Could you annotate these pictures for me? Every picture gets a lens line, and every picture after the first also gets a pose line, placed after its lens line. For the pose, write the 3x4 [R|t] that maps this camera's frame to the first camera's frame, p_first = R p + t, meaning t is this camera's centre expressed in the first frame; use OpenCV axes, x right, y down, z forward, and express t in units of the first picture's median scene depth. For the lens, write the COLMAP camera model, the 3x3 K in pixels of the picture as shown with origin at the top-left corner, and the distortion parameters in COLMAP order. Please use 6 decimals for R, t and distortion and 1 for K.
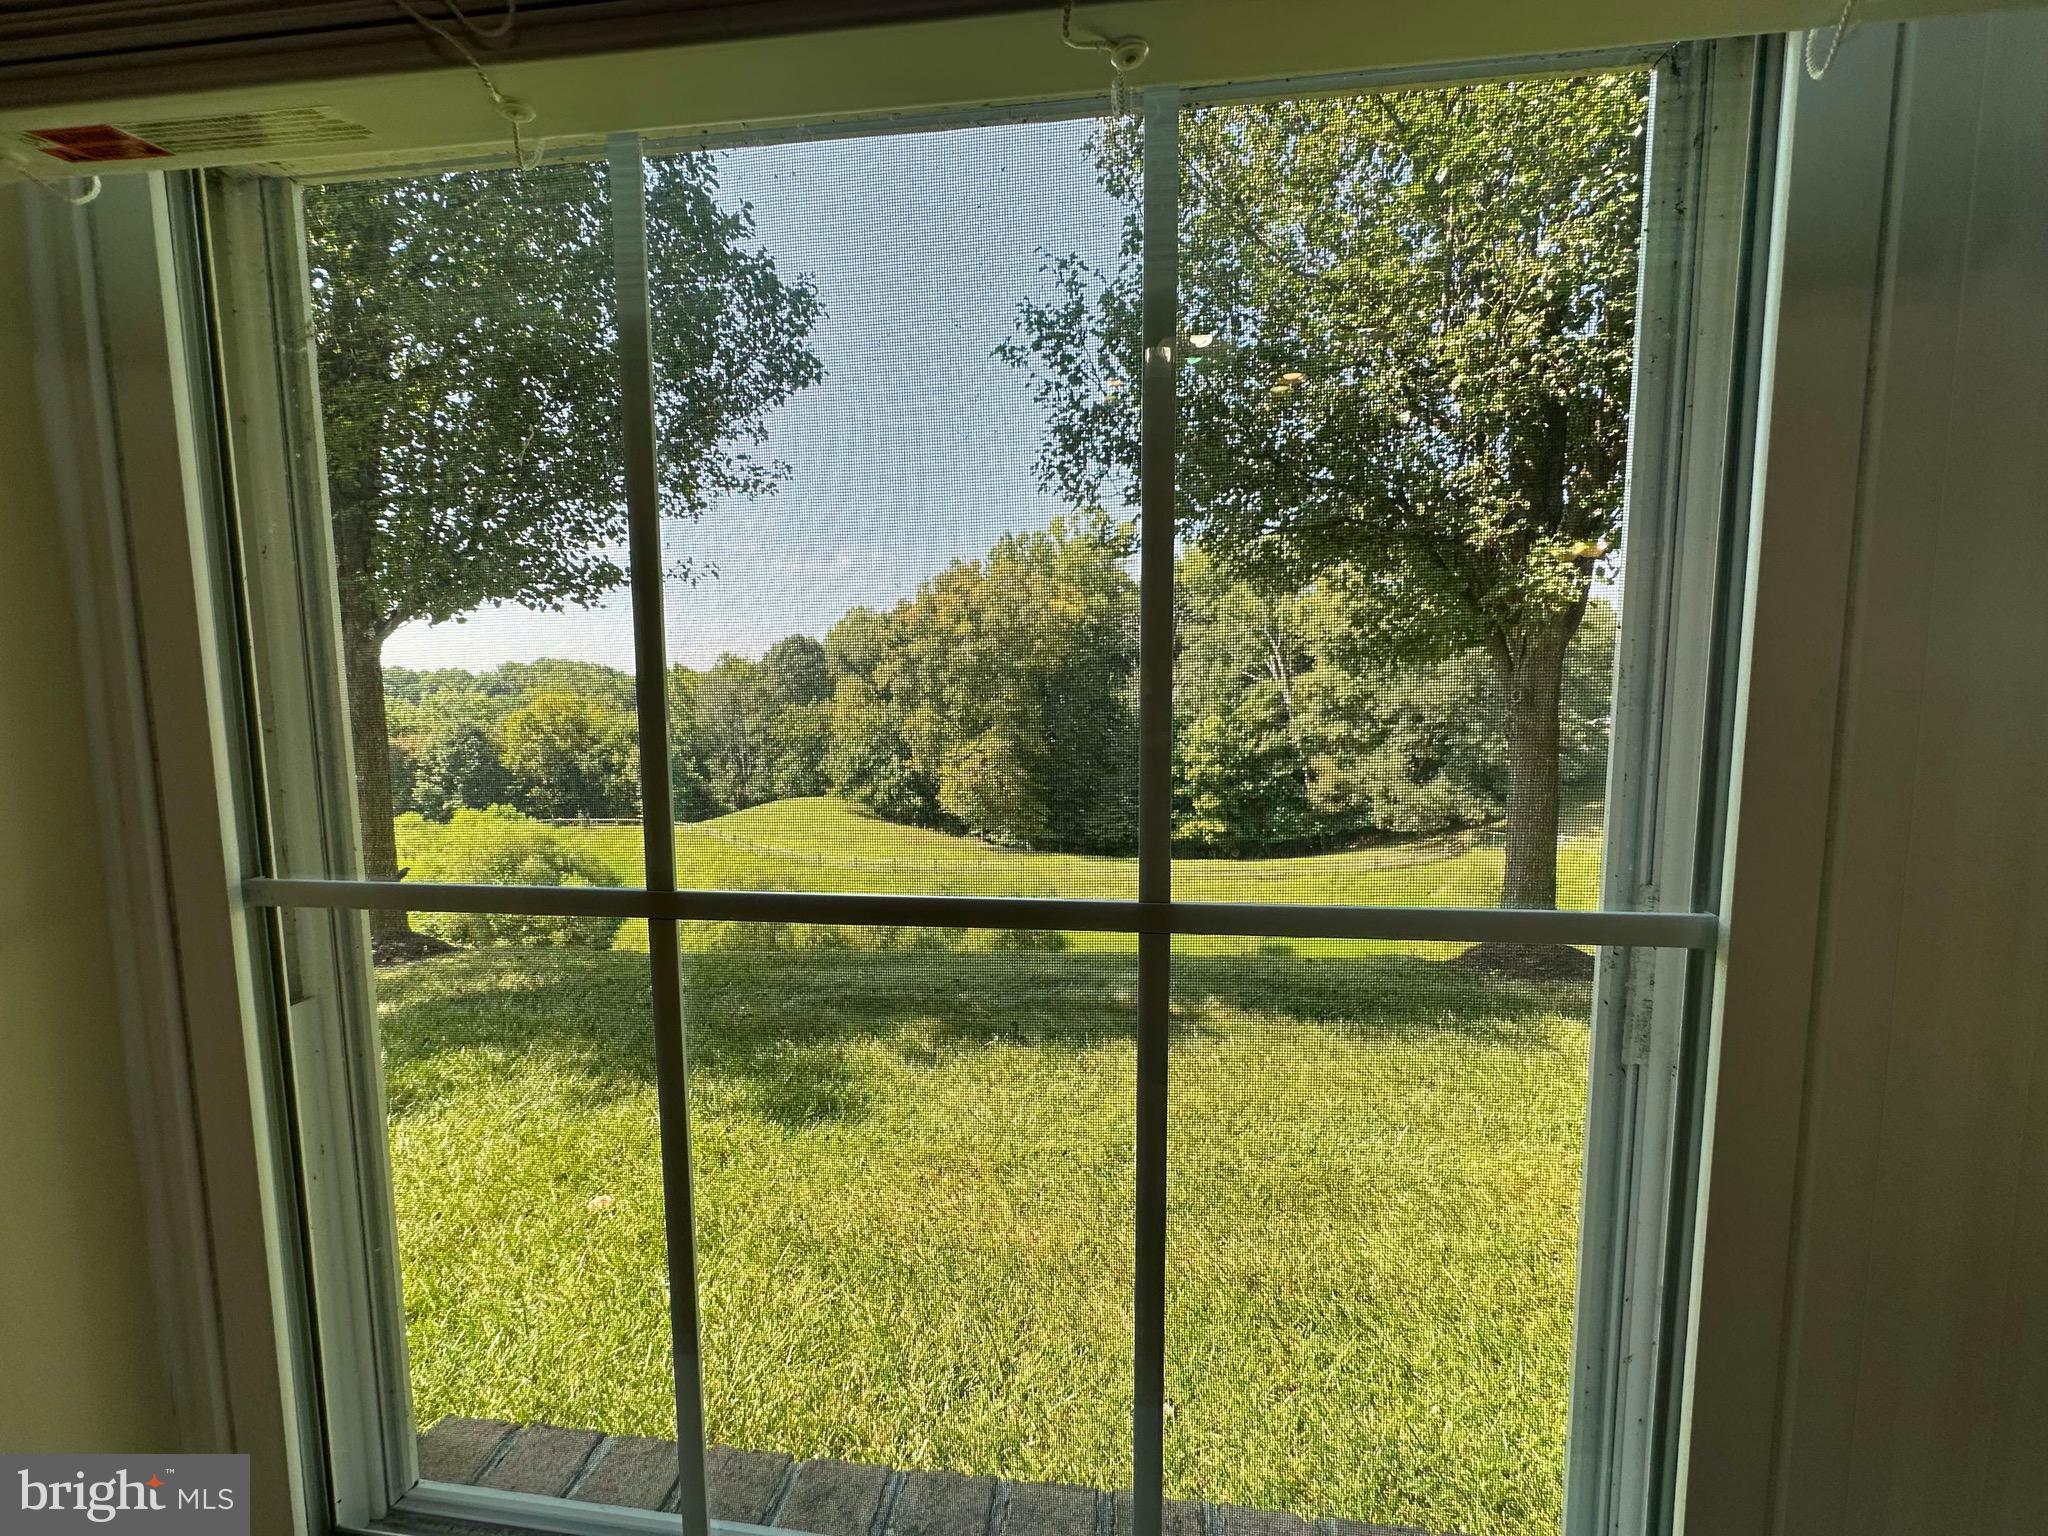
lens RADIAL K [[815.5, 0, 1006.5], [0, 815.5, 751.3], [0, 0, 1]] dist [-0.002161, 0.000723]
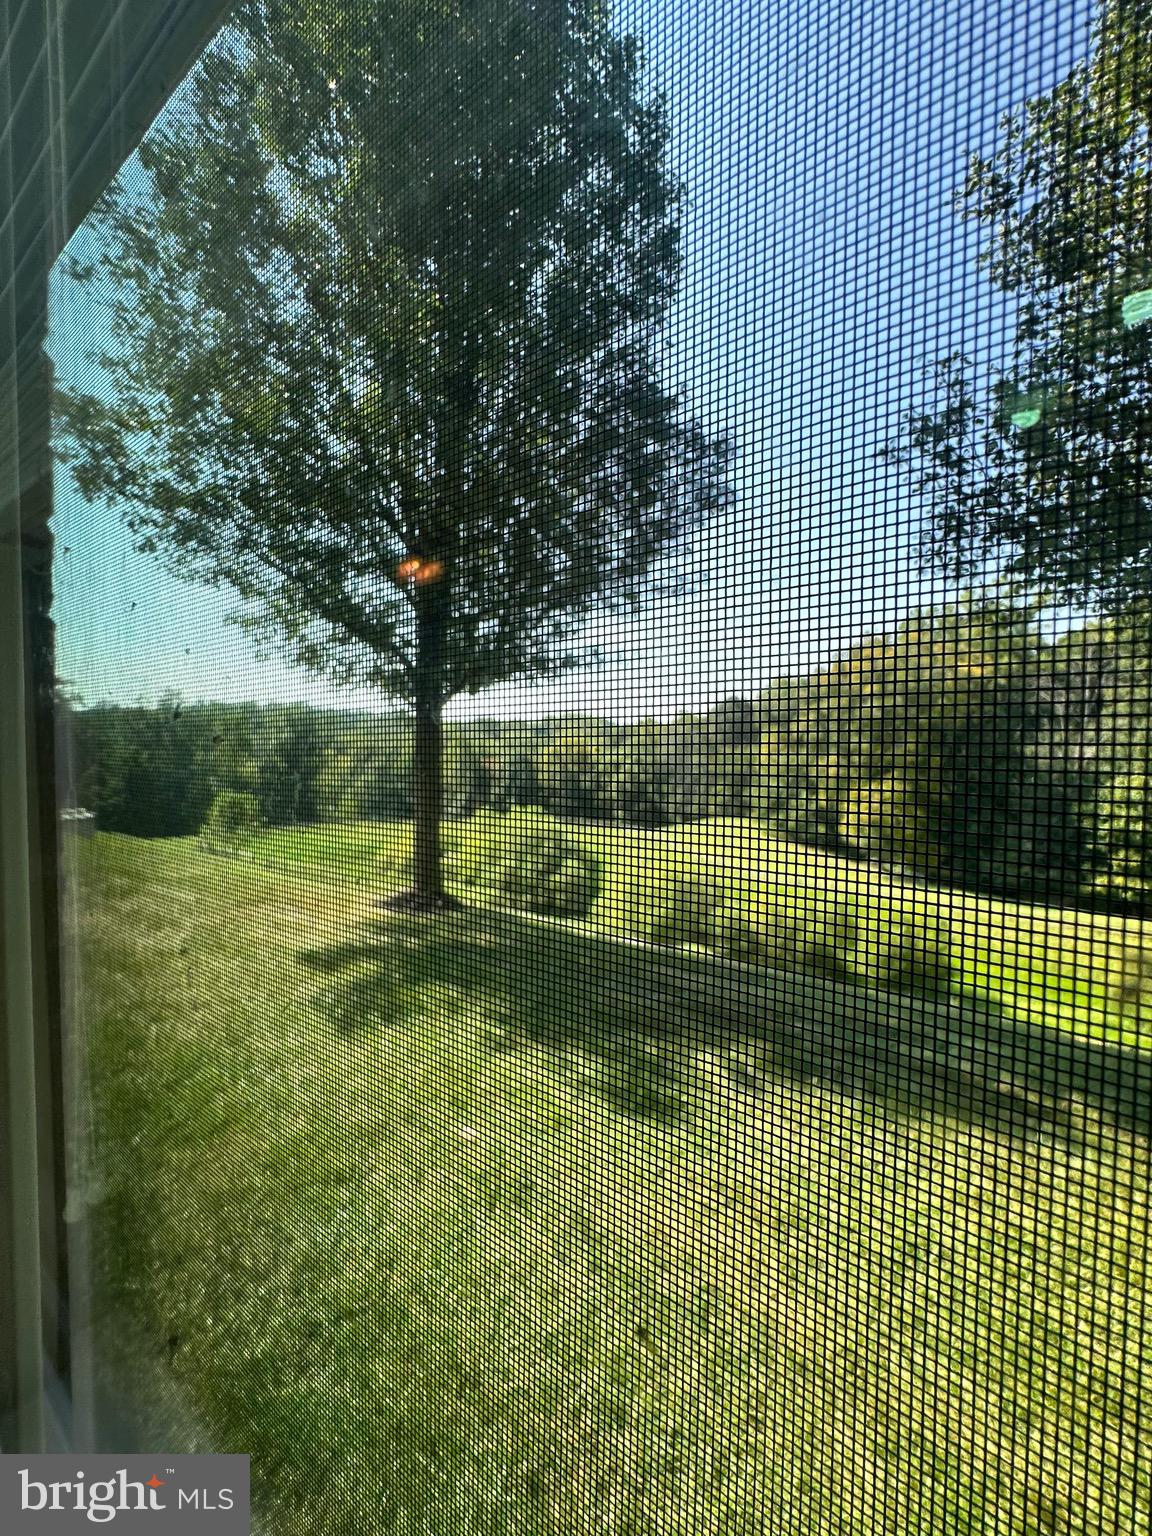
lens RADIAL K [[611.6, 0, 582.8], [0, 611.6, 760.1], [0, 0, 1]] dist [-0.002161, 0.000723]
pose [[0.879104, 0.047388, -0.474269, 0.035449], [-0.063859, 0.997784, -0.018672, -0.017325], [0.472333, 0.046701, 0.880182, 0.049101]]
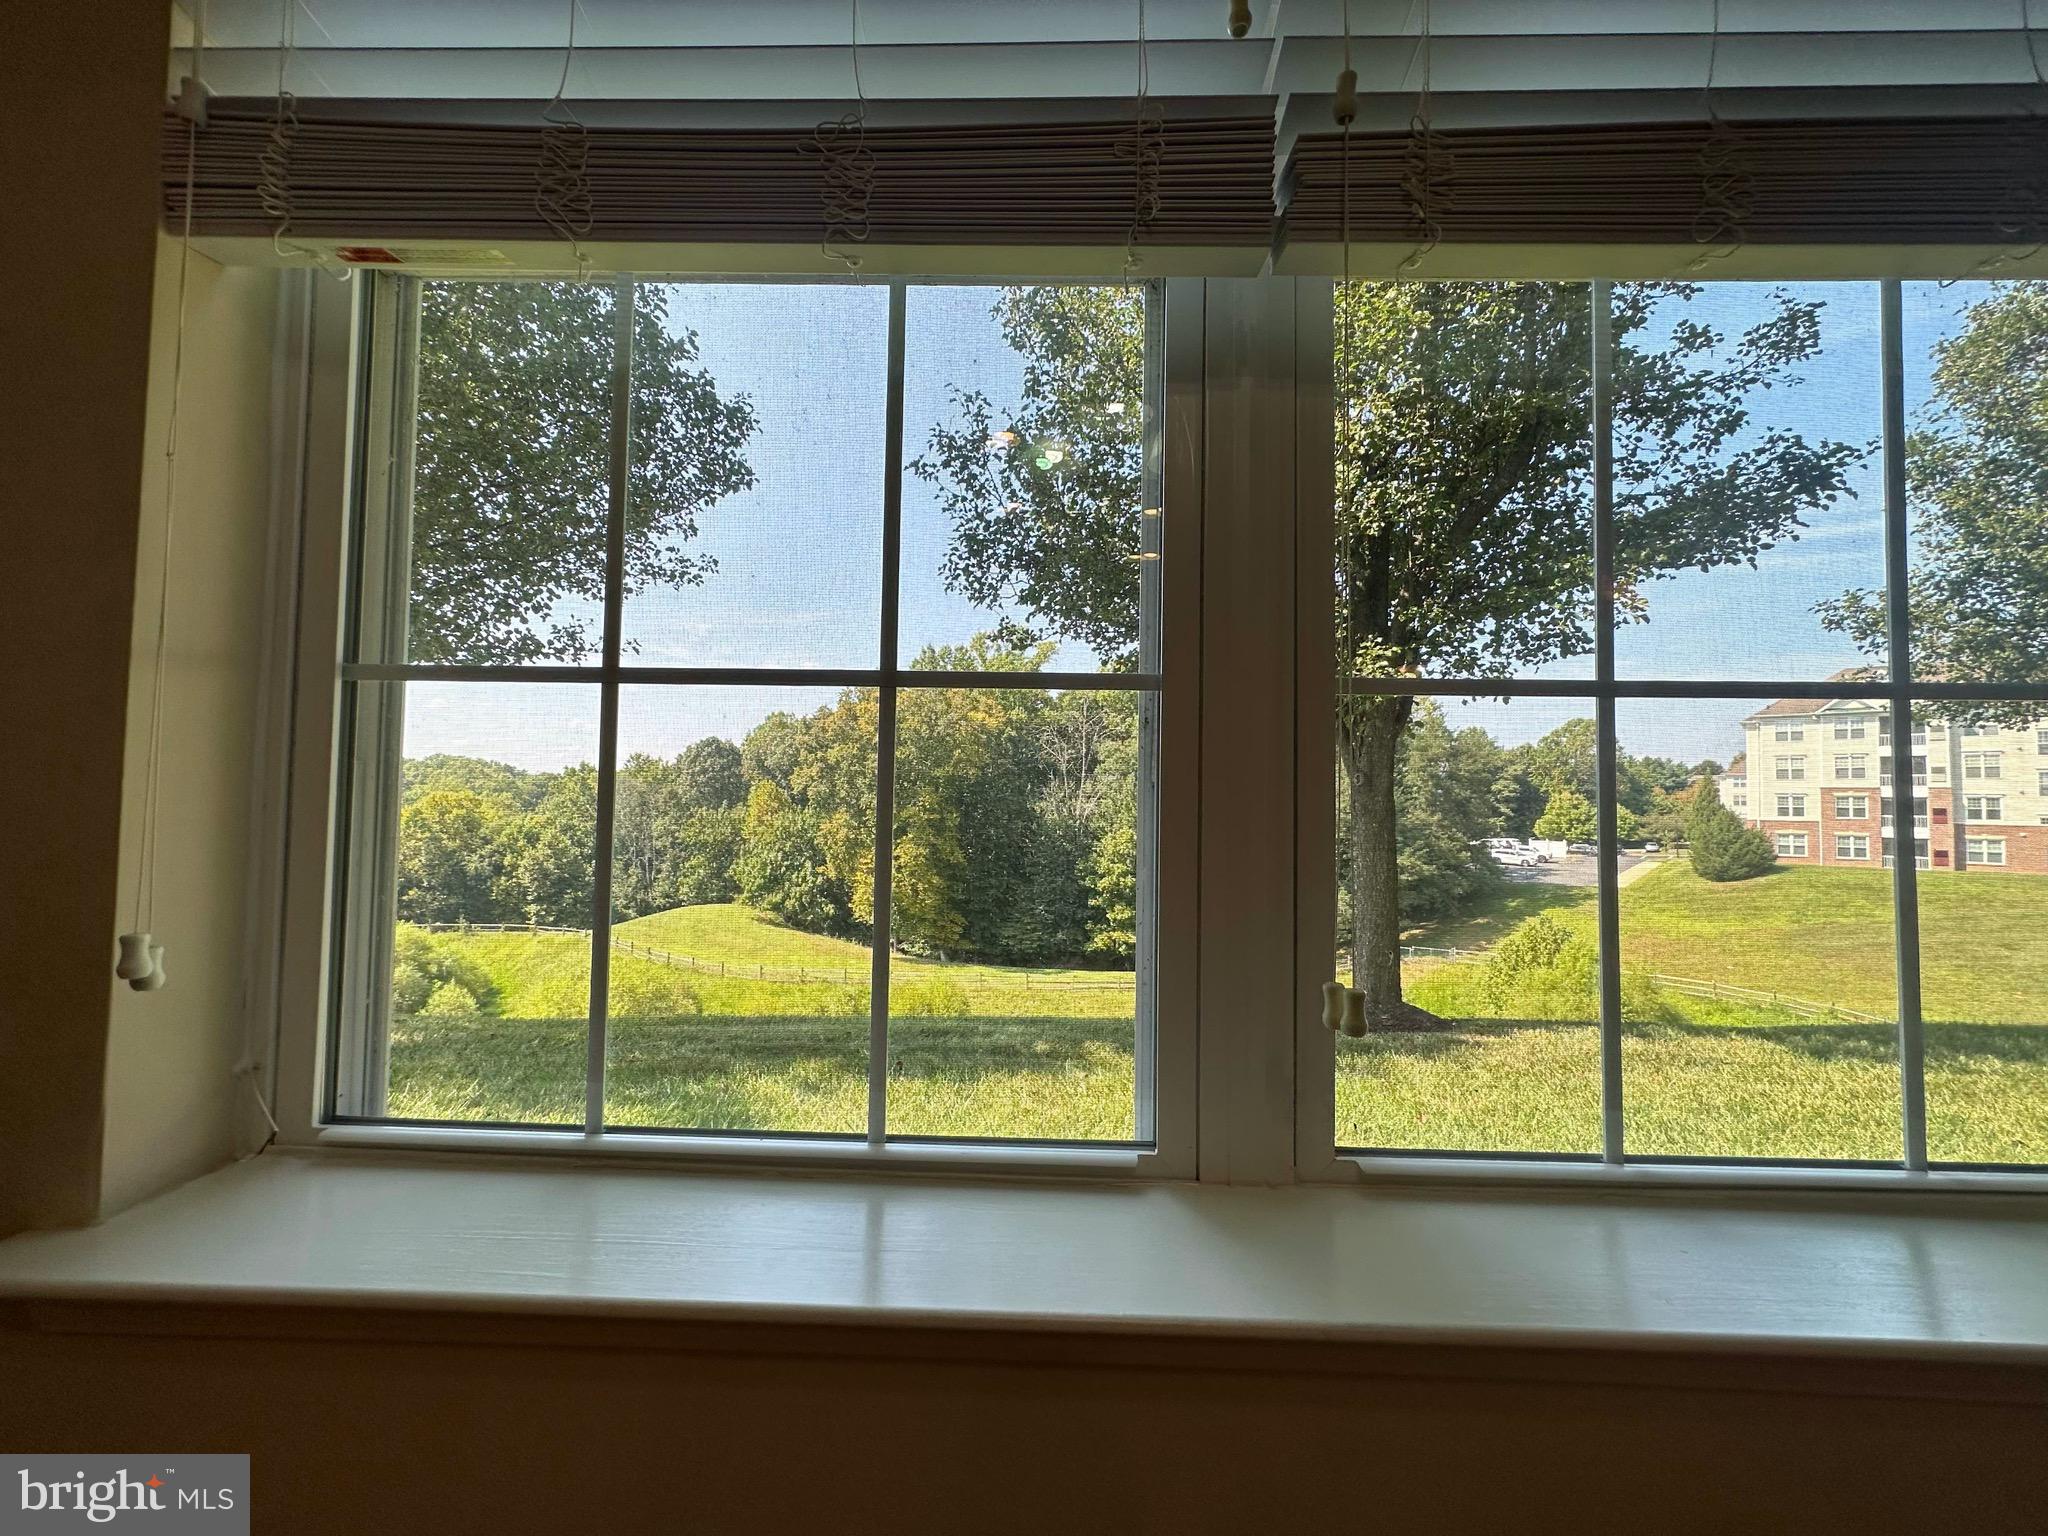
lens RADIAL K [[815.5, 0, 1008.3], [0, 815.5, 749.4], [0, 0, 1]] dist [-0.002161, 0.000723]
pose [[0.994802, 0.030298, 0.097215, 0.016186], [-0.016274, 0.989743, -0.141926, 0.036618], [-0.100518, 0.139606, 0.985092, -0.049184]]
